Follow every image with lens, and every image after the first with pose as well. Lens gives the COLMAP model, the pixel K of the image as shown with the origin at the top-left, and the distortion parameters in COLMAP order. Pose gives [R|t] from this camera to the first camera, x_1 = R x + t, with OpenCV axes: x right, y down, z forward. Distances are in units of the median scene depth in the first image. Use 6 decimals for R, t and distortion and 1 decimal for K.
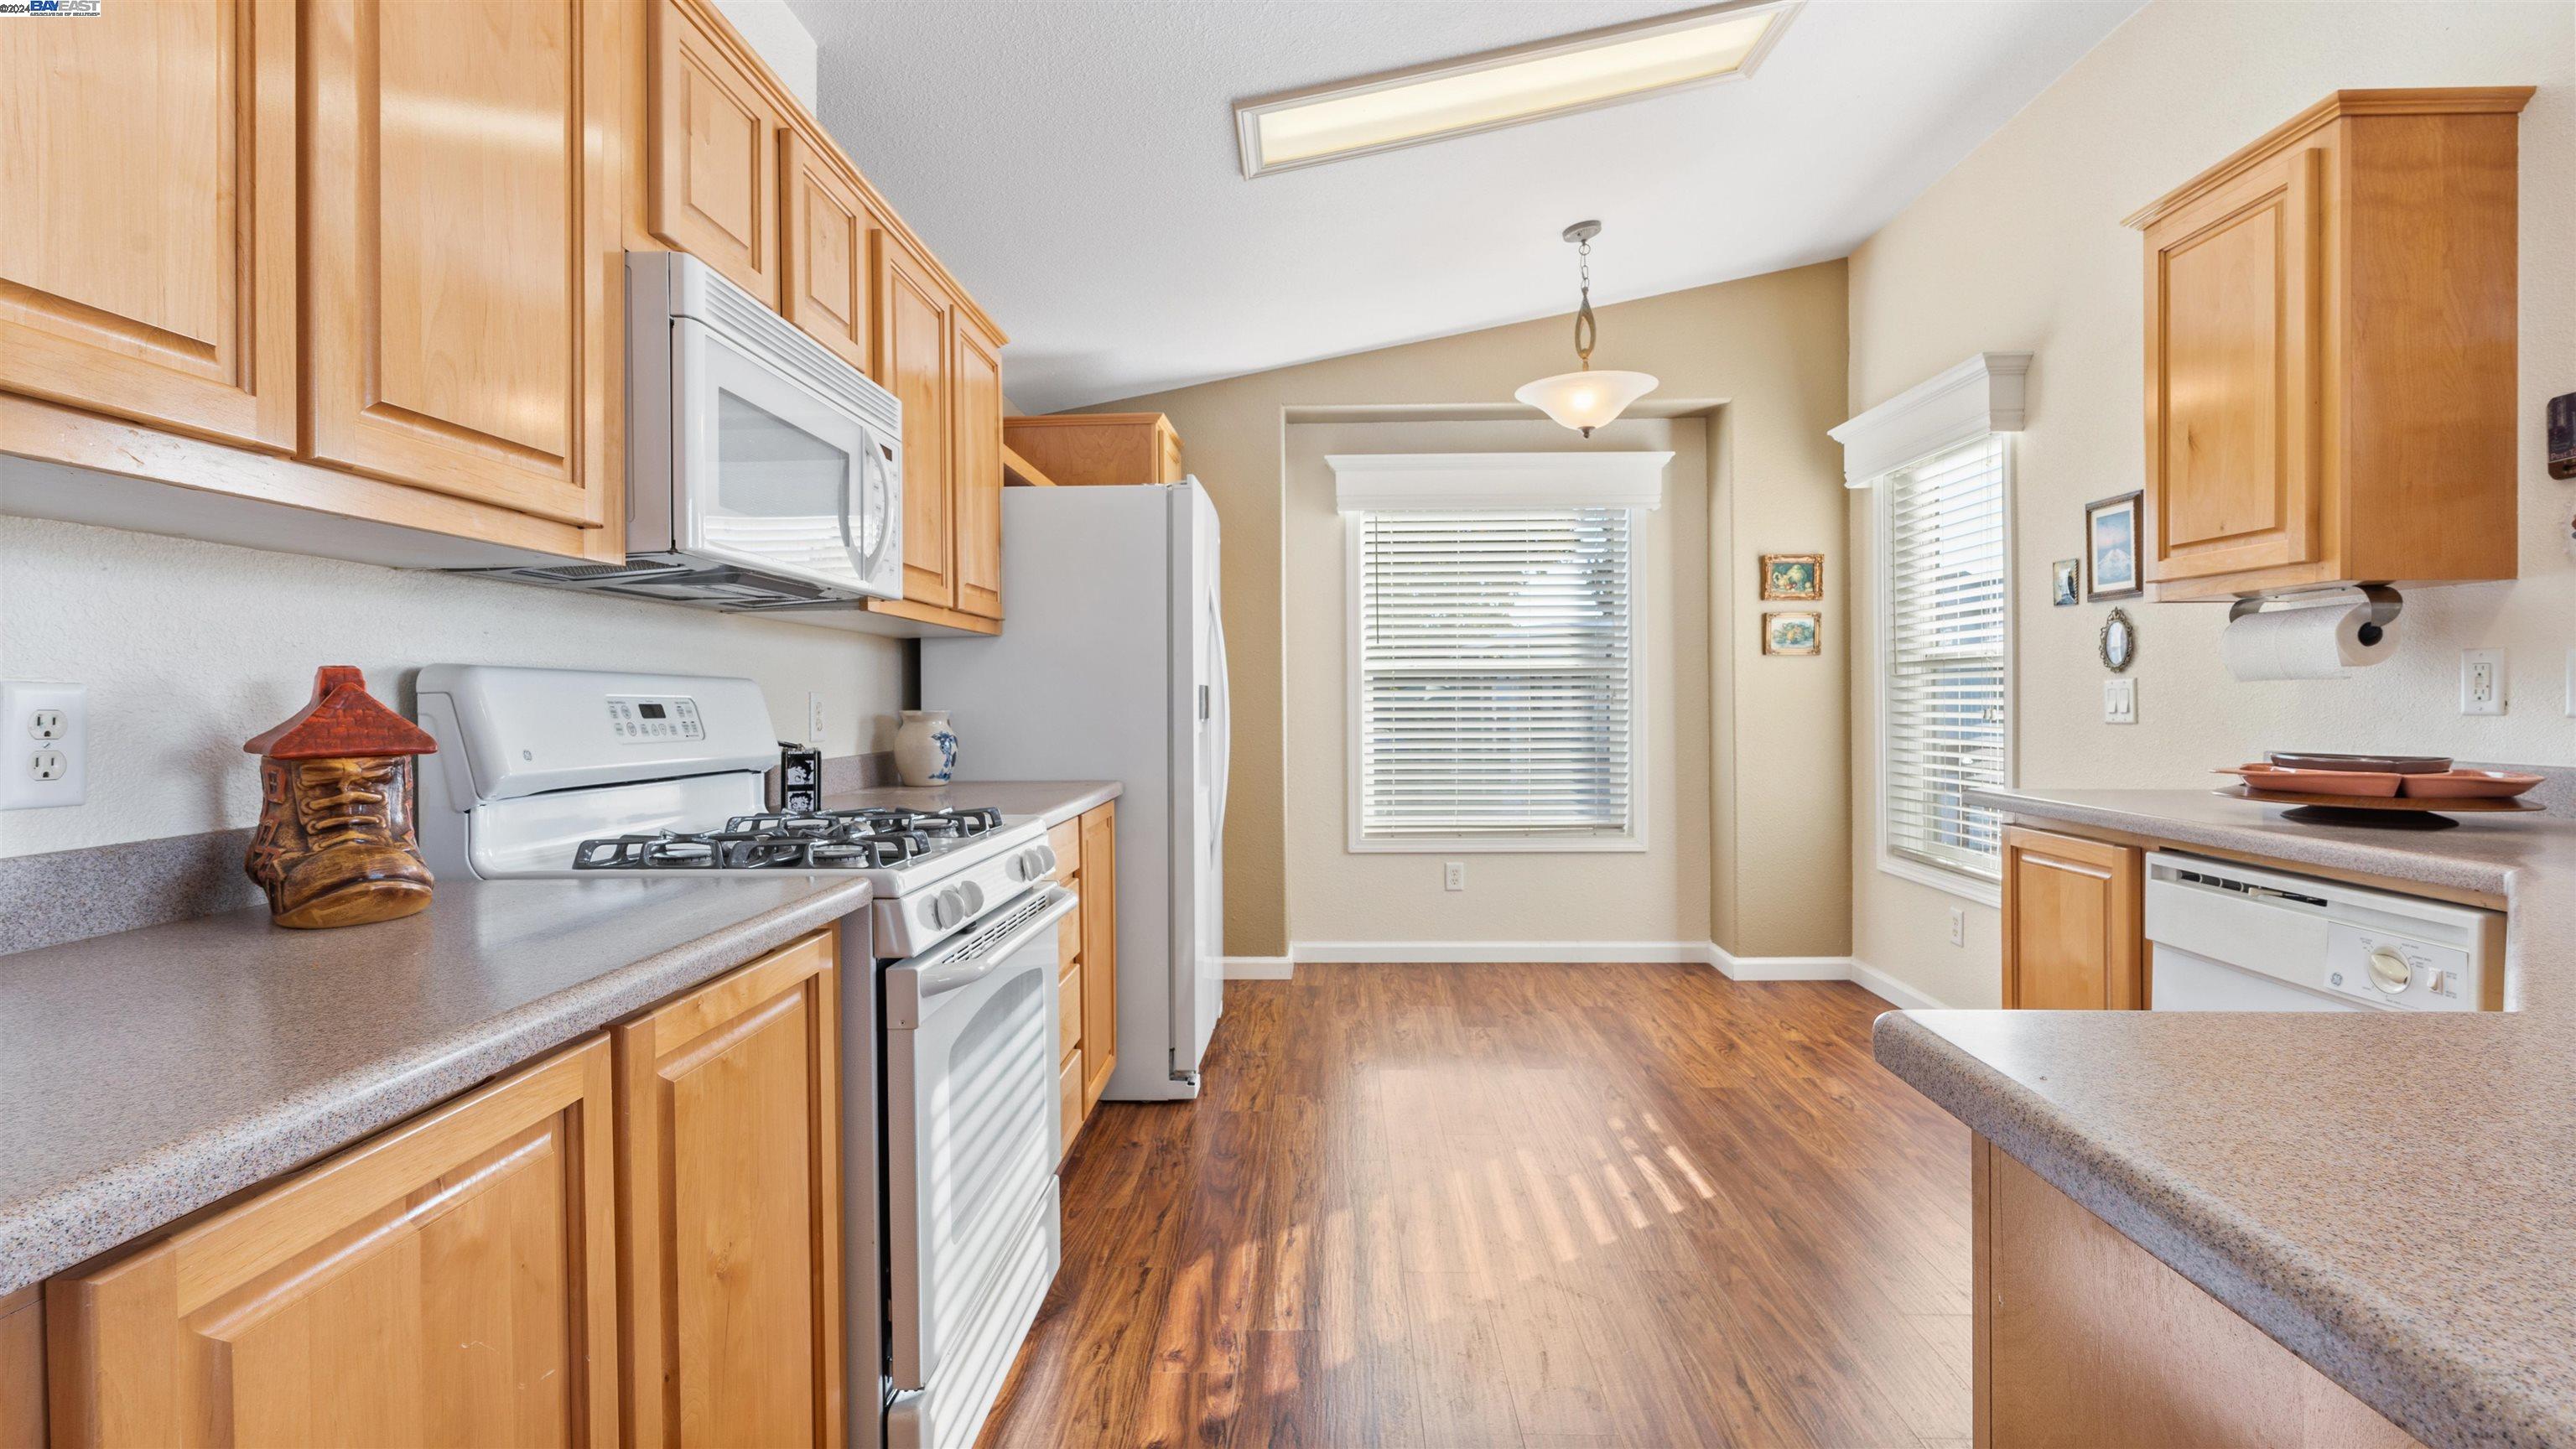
lens RADIAL K [[1142.0, 0, 1299.8], [0, 1142.0, 700.9], [0, 0, 1]] dist [-0.003715, 0.000093]
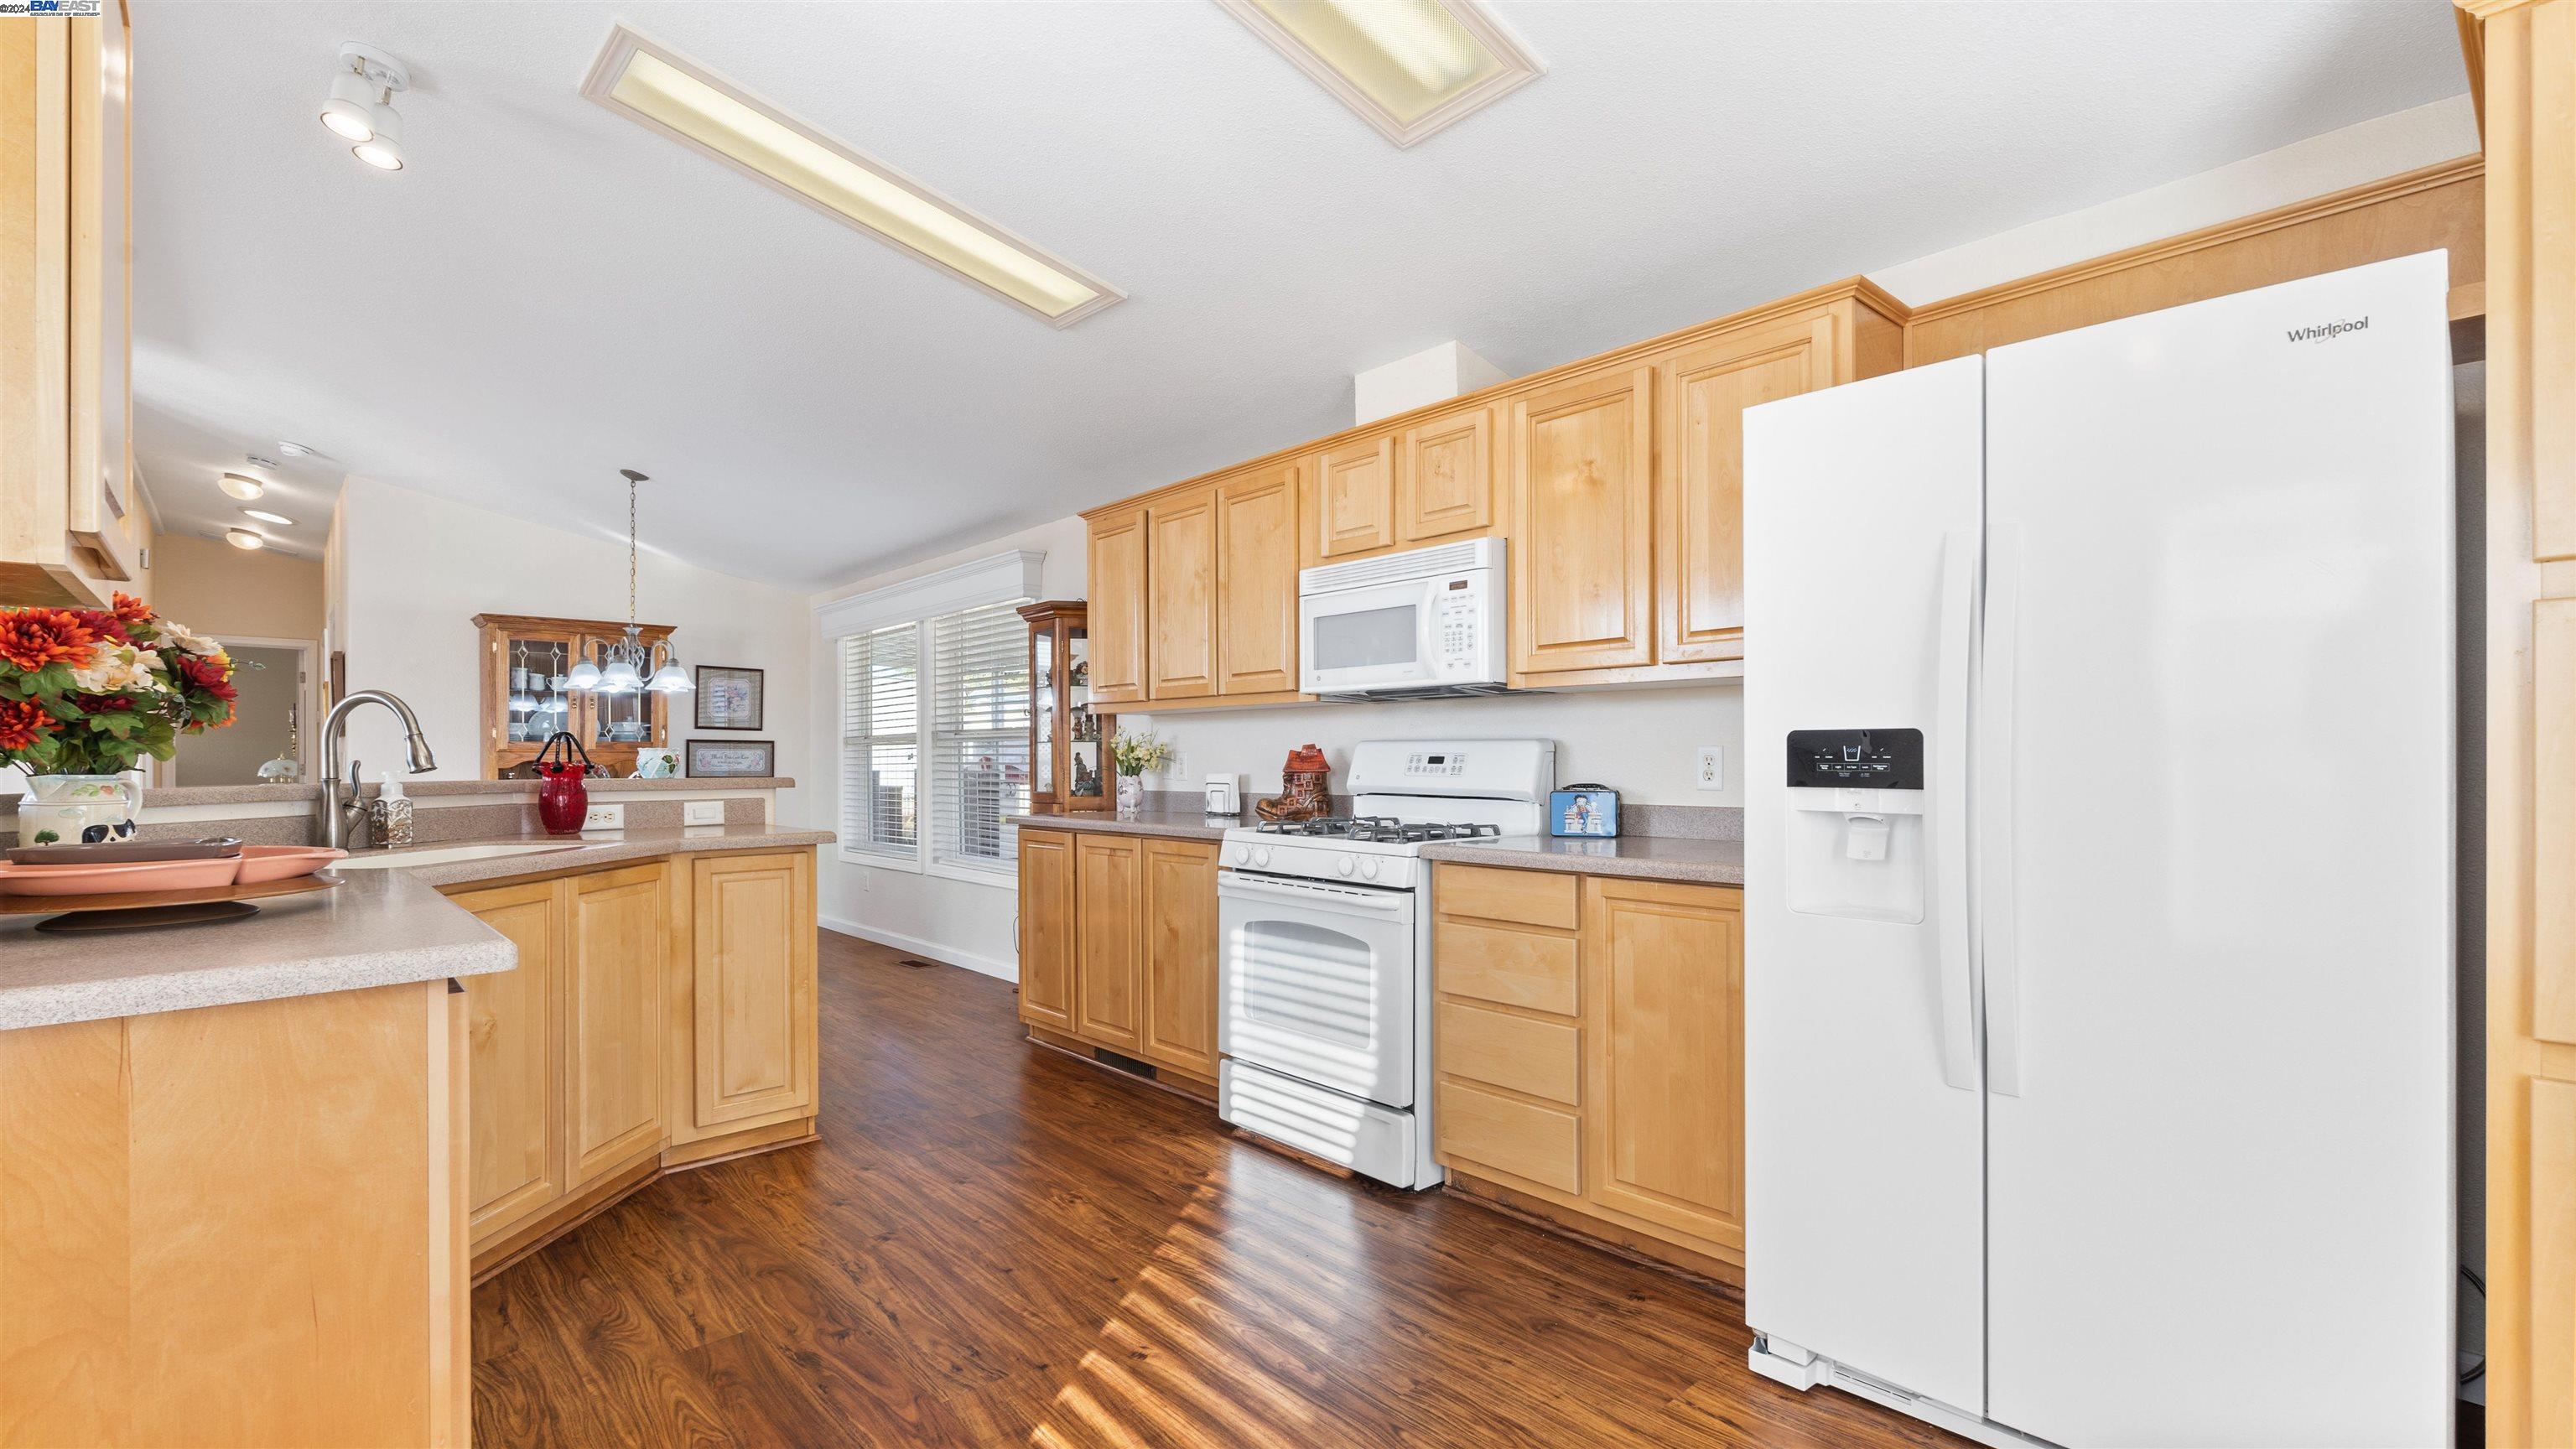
lens RADIAL K [[1137.2, 0, 1283.3], [0, 1137.2, 738.6], [0, 0, 1]] dist [-0.002289, 0.000063]
pose [[-0.716874, -0.000676, -0.697202, 0.476835], [0.003070, 0.999987, -0.004126, -0.009921], [0.697196, -0.005098, -0.716862, 1.103462]]
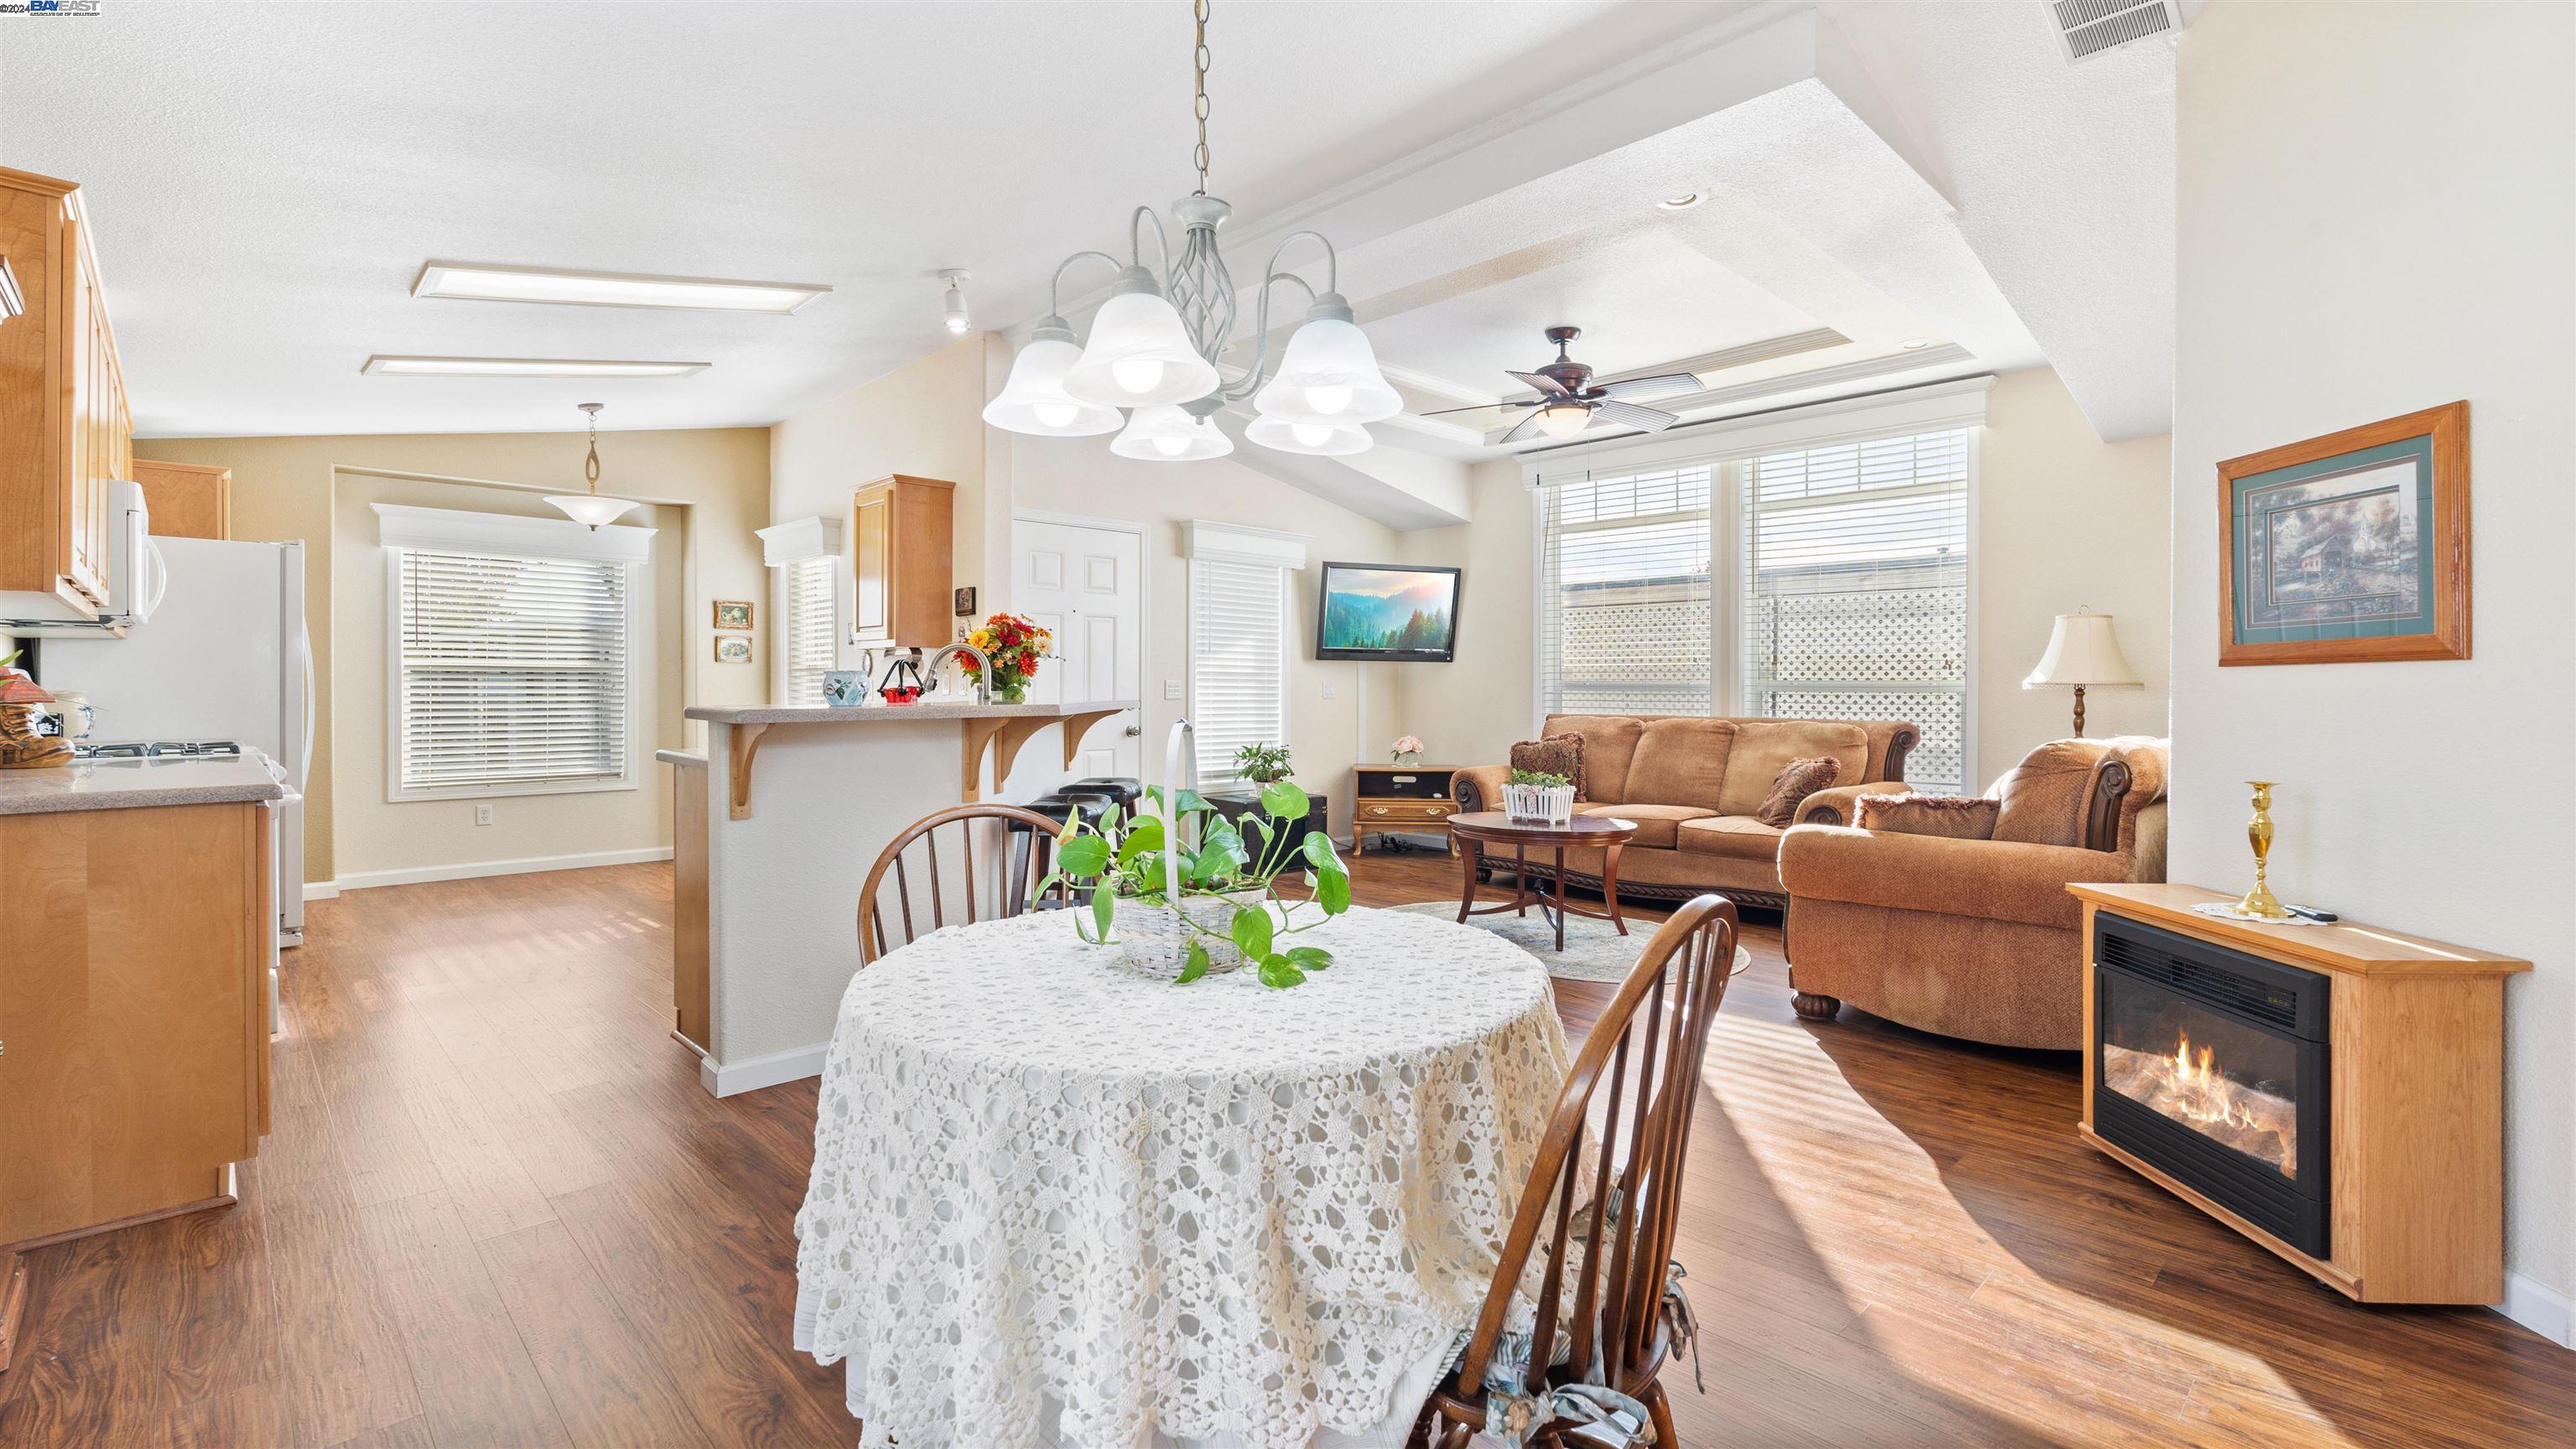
lens RADIAL K [[1142.0, 0, 1299.8], [0, 1142.0, 700.9], [0, 0, 1]] dist [-0.003715, 0.000093]
pose [[0.693540, 0.000715, 0.720417, -0.235908], [-0.001379, 0.999999, 0.000335, 0.017288], [-0.720416, -0.001226, 0.693541, -0.908873]]
